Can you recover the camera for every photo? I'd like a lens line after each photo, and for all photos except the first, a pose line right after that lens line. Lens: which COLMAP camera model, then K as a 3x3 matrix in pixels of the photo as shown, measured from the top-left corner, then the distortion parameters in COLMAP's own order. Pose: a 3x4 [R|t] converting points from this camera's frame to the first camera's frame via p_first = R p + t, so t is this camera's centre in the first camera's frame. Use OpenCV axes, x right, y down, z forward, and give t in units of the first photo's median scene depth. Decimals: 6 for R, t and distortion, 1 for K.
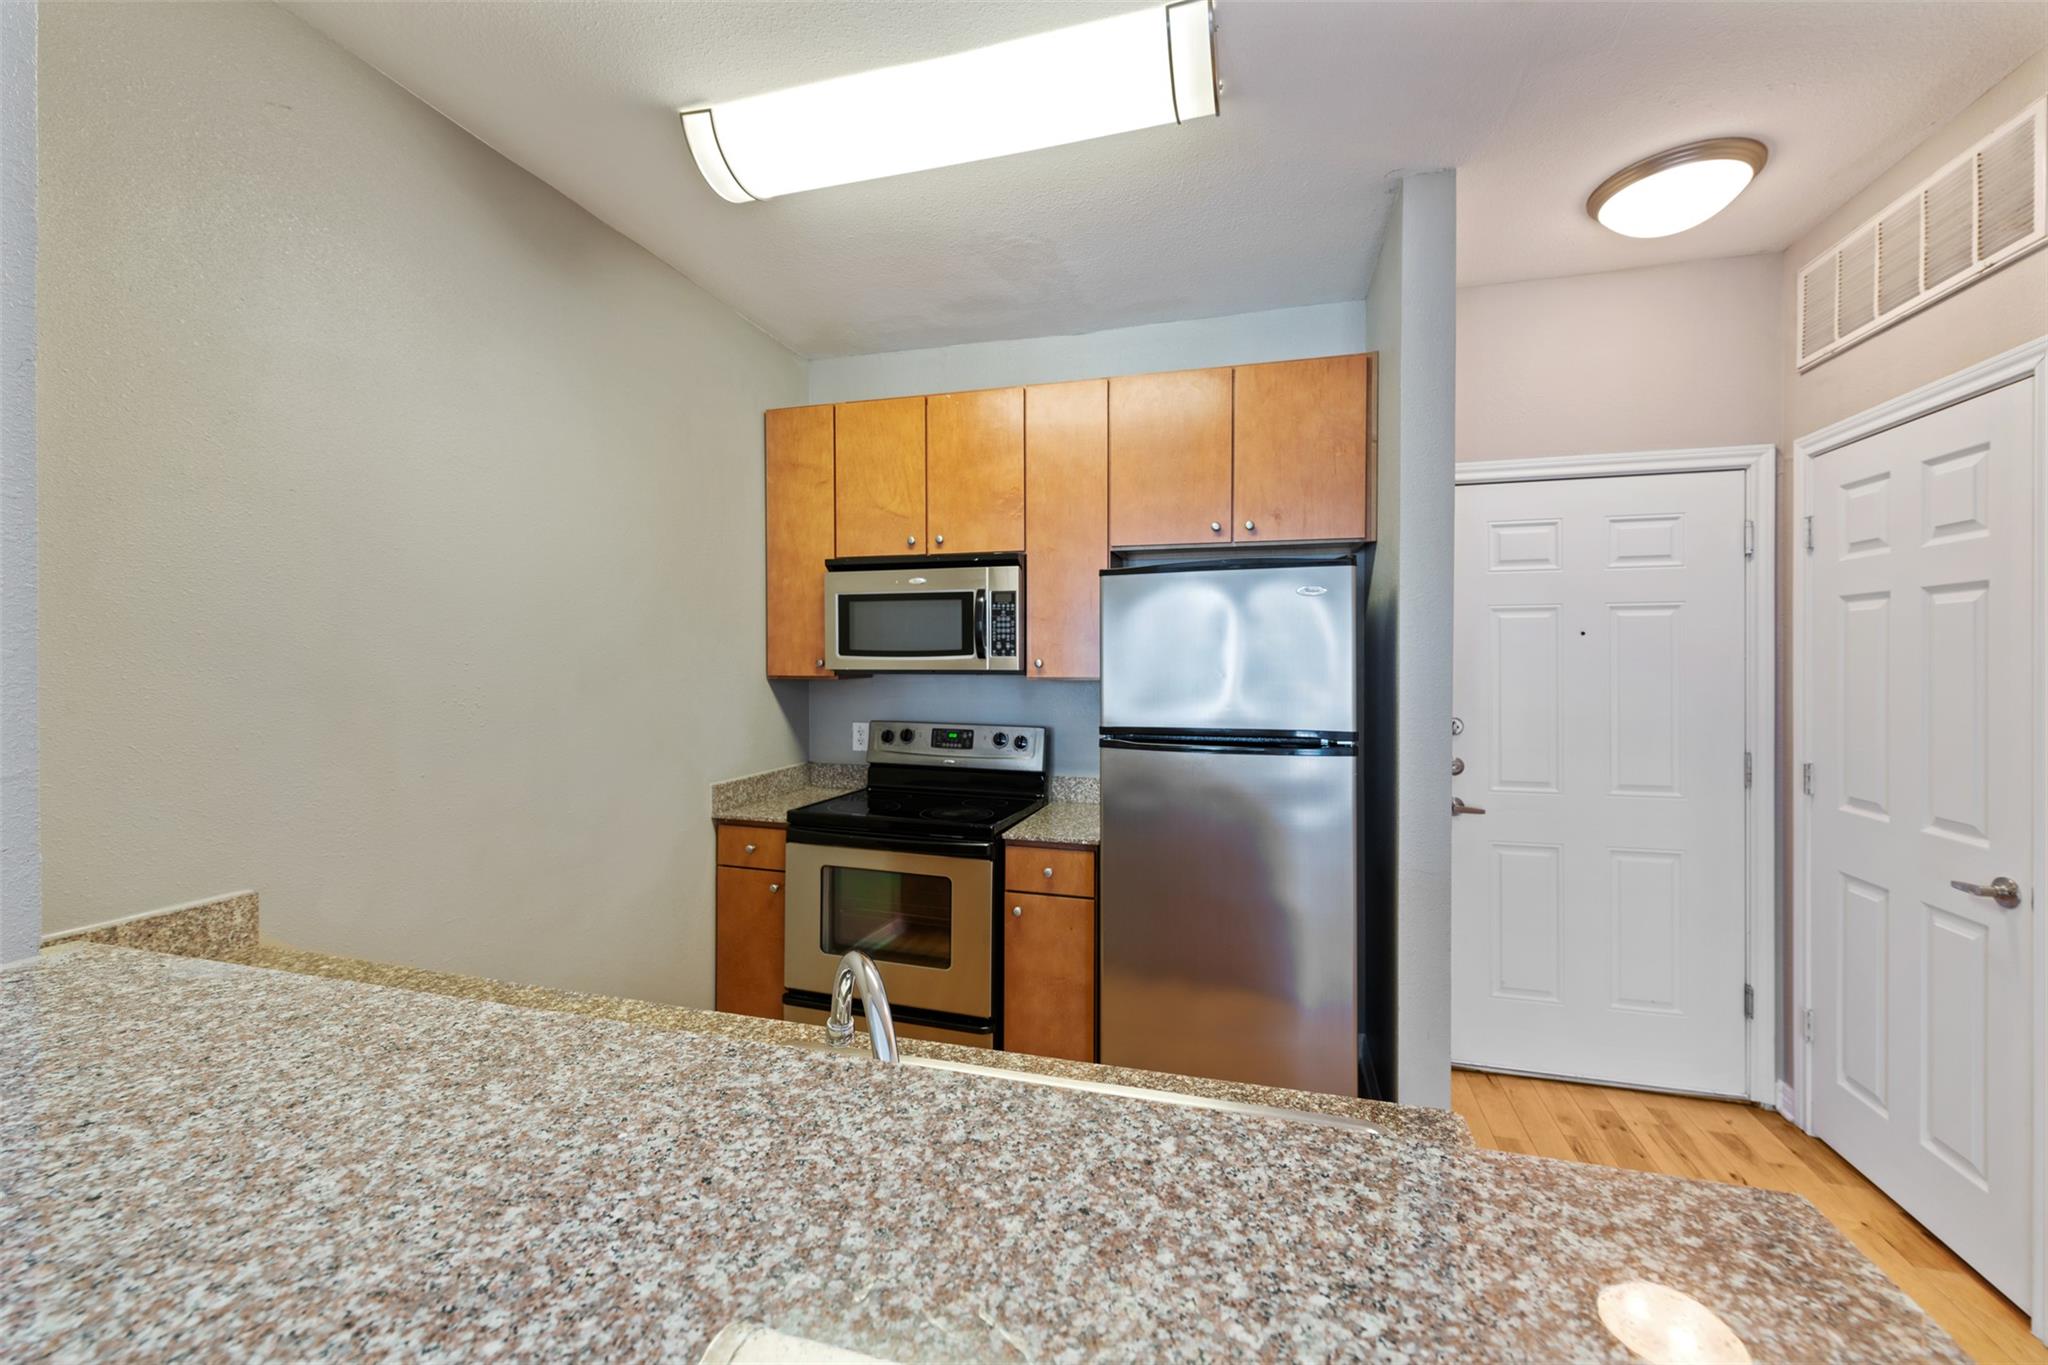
lens RADIAL K [[797.5, 0, 1023.3], [0, 797.5, 660.2], [0, 0, 1]] dist [0.003771, -0.002178]
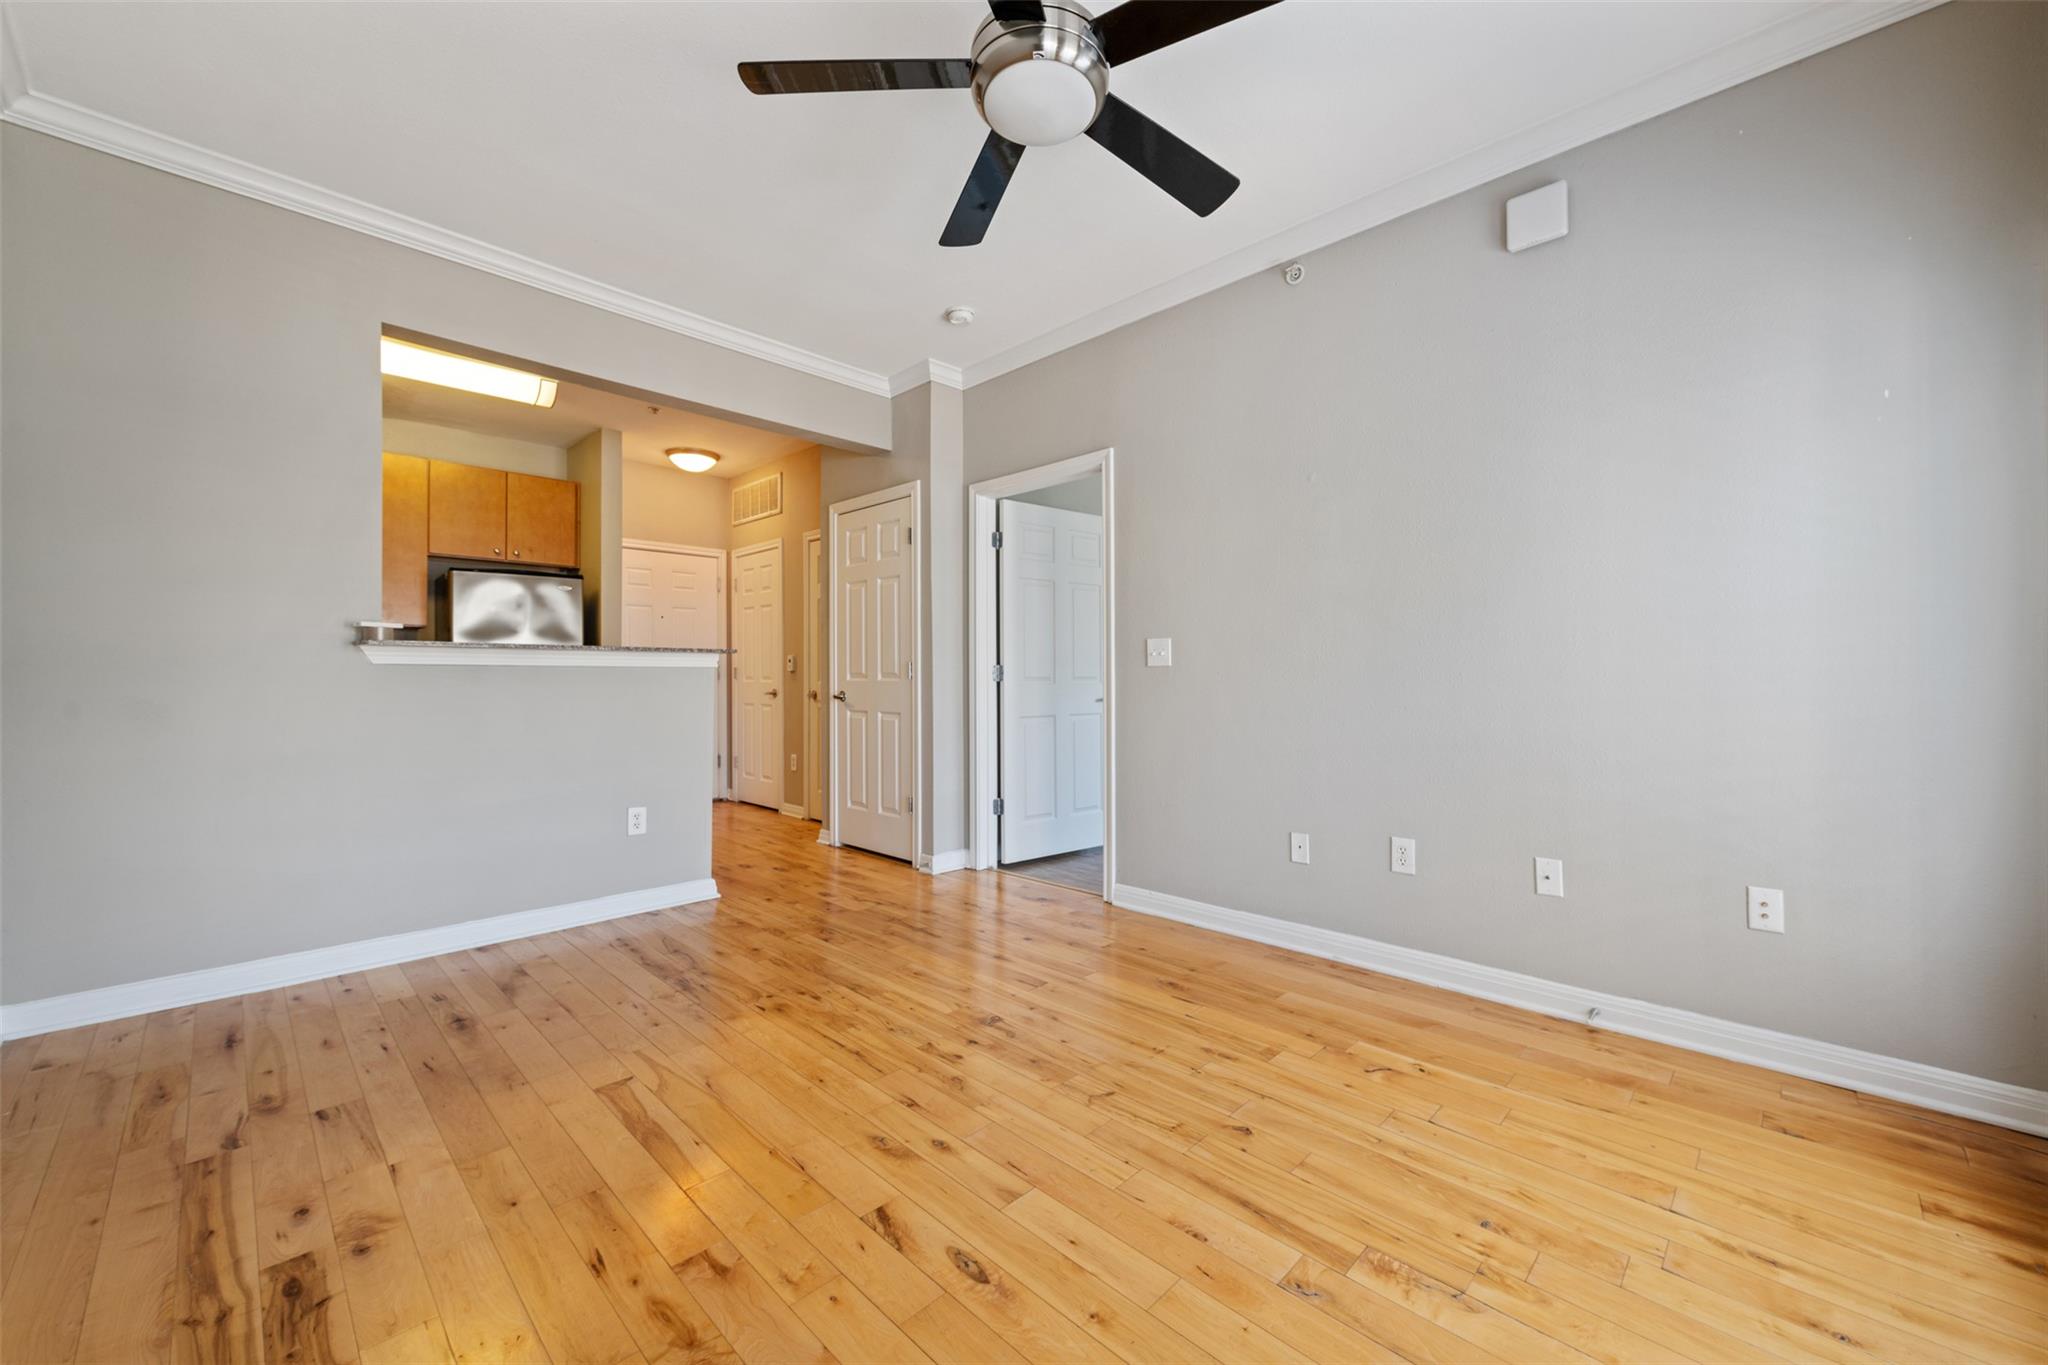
lens RADIAL K [[797.5, 0, 1041.4], [0, 797.5, 677.9], [0, 0, 1]] dist [0.003771, -0.002178]
pose [[0.471586, -0.003122, 0.881814, -0.872906], [0.002896, 0.999994, 0.001992, 0.146676], [-0.881815, 0.001614, 0.471593, -1.125983]]
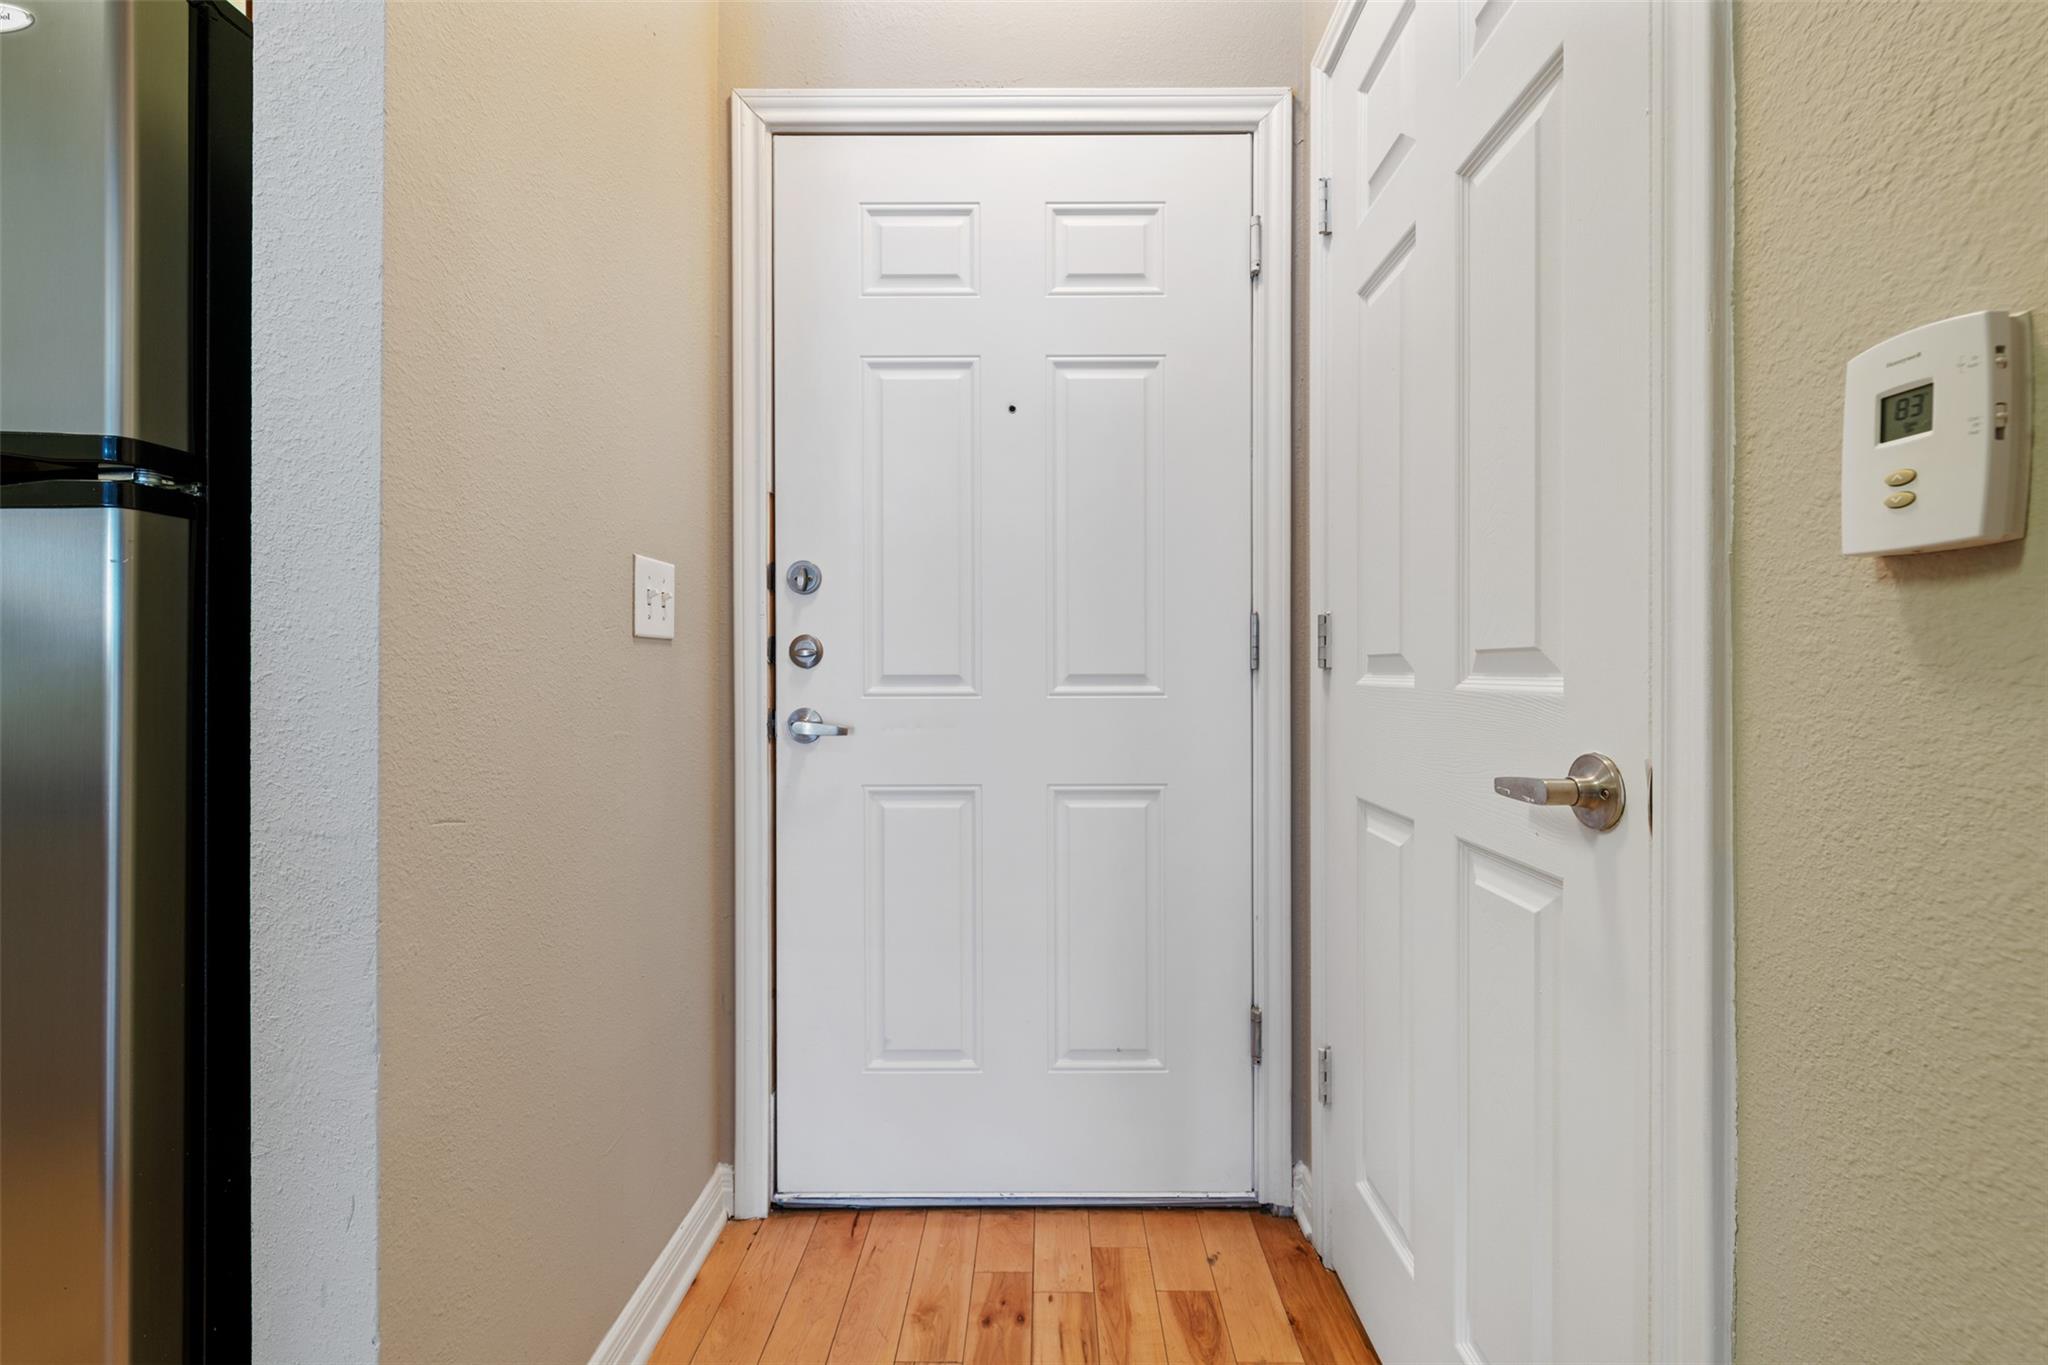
lens RADIAL K [[797.5, 0, 1023.6], [0, 797.5, 673.5], [0, 0, 1]] dist [0.003771, -0.002178]
pose [[0.964595, 0.001491, 0.263731, 0.564167], [-0.001306, 0.999999, -0.000876, 0.154706], [-0.263732, 0.000500, 0.964596, 0.457974]]
